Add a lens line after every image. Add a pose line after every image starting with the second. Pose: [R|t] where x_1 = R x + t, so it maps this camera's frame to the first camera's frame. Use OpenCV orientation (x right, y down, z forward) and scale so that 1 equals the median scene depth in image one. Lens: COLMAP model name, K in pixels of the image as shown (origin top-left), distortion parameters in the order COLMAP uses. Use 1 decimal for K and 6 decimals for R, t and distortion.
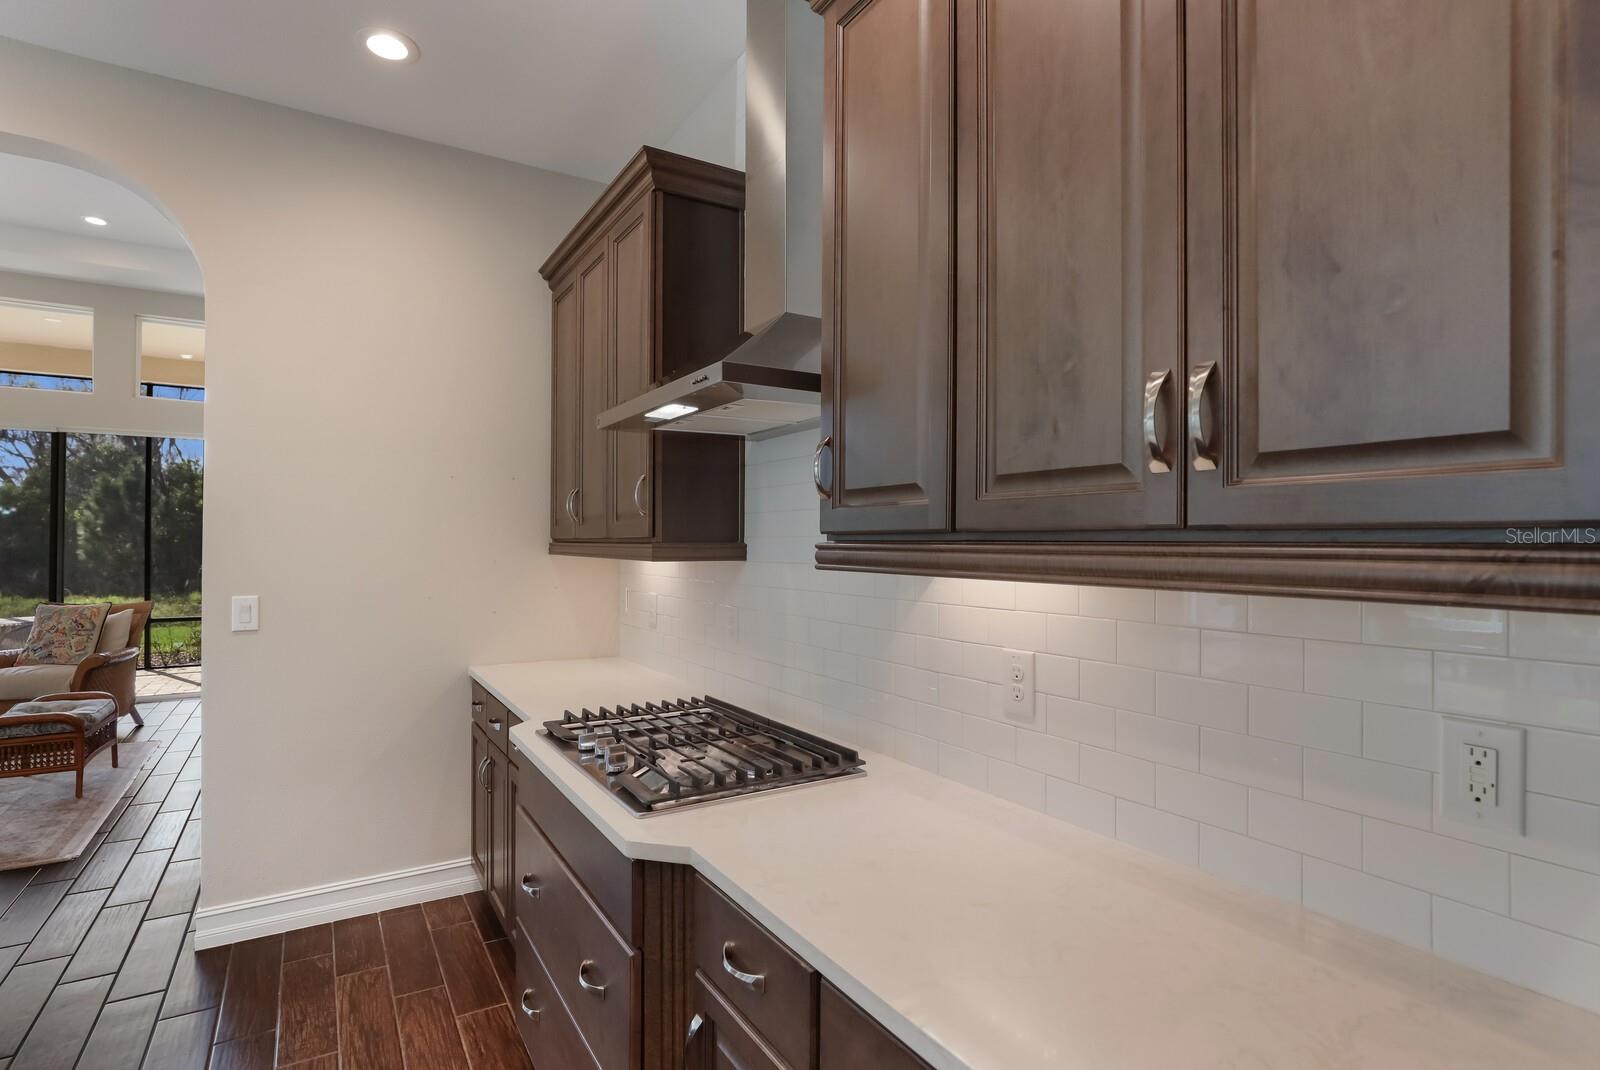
lens RADIAL K [[808.8, 0, 786.0], [0, 808.8, 528.6], [0, 0, 1]] dist [-0.021982, 0.011332]
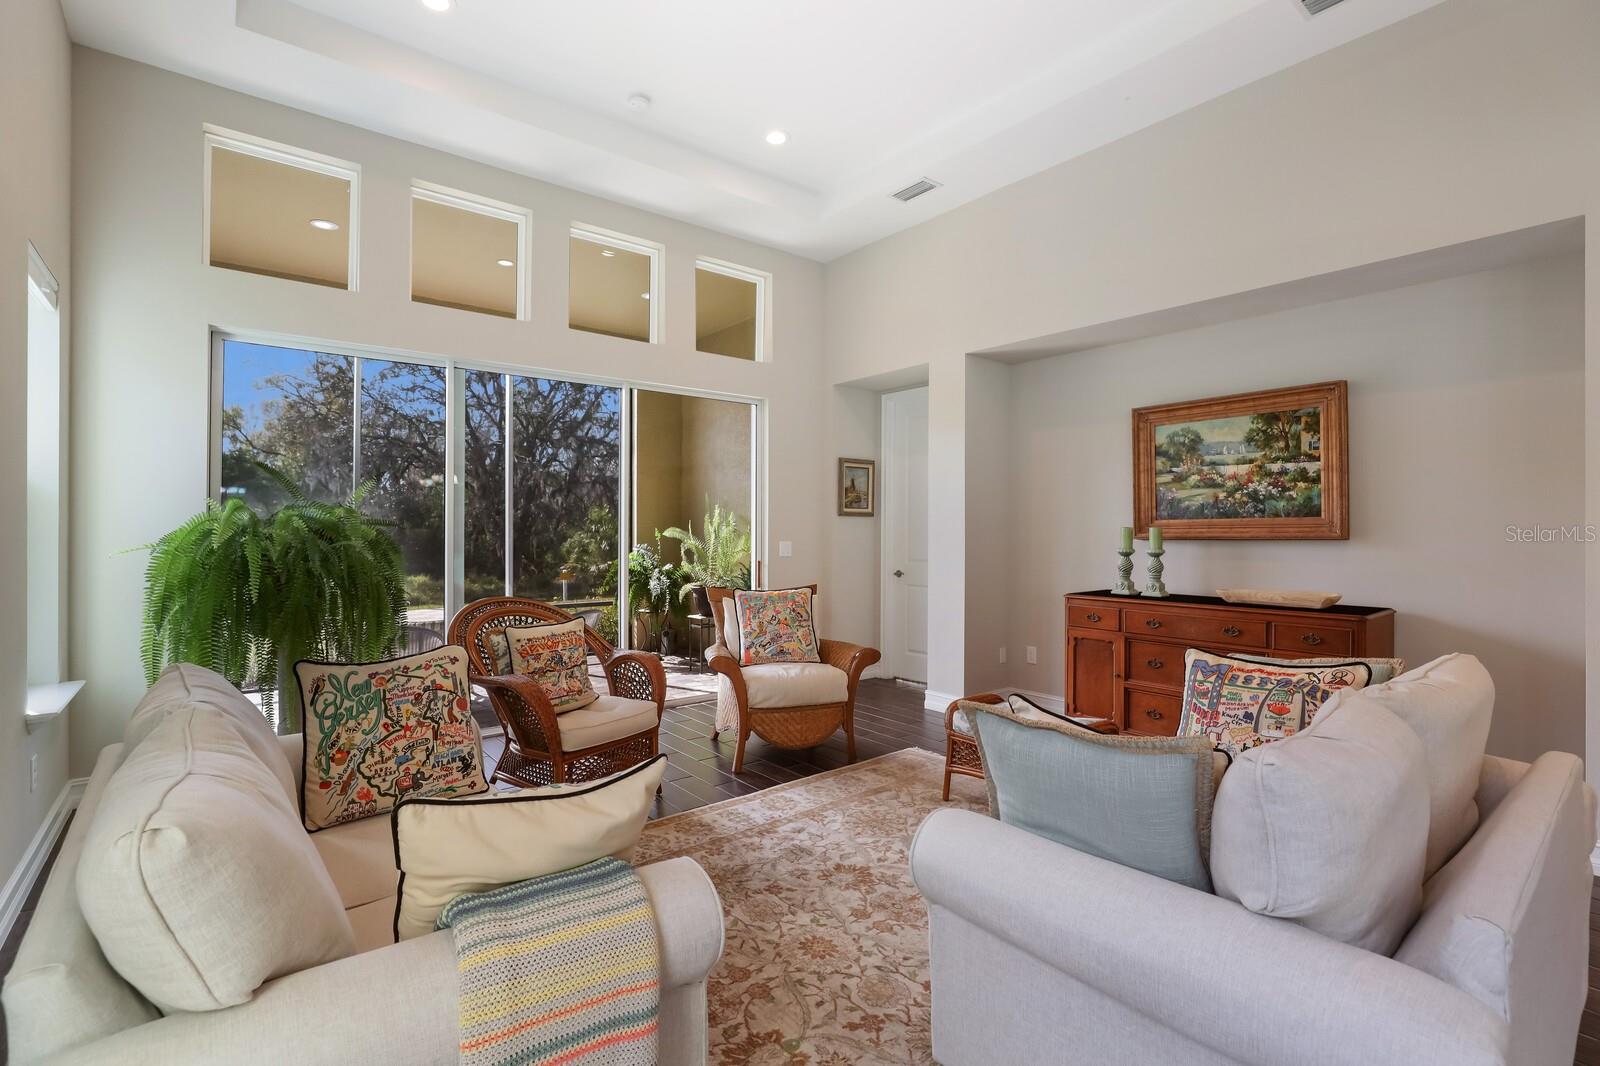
lens RADIAL K [[736.8, 0, 793.0], [0, 736.8, 515.4], [0, 0, 1]] dist [-0.023248, 0.006295]
pose [[0.989444, 0.006061, 0.144790, -1.030494], [-0.004935, 0.999955, -0.008136, 0.023711], [-0.144833, 0.007336, 0.989429, 0.242986]]
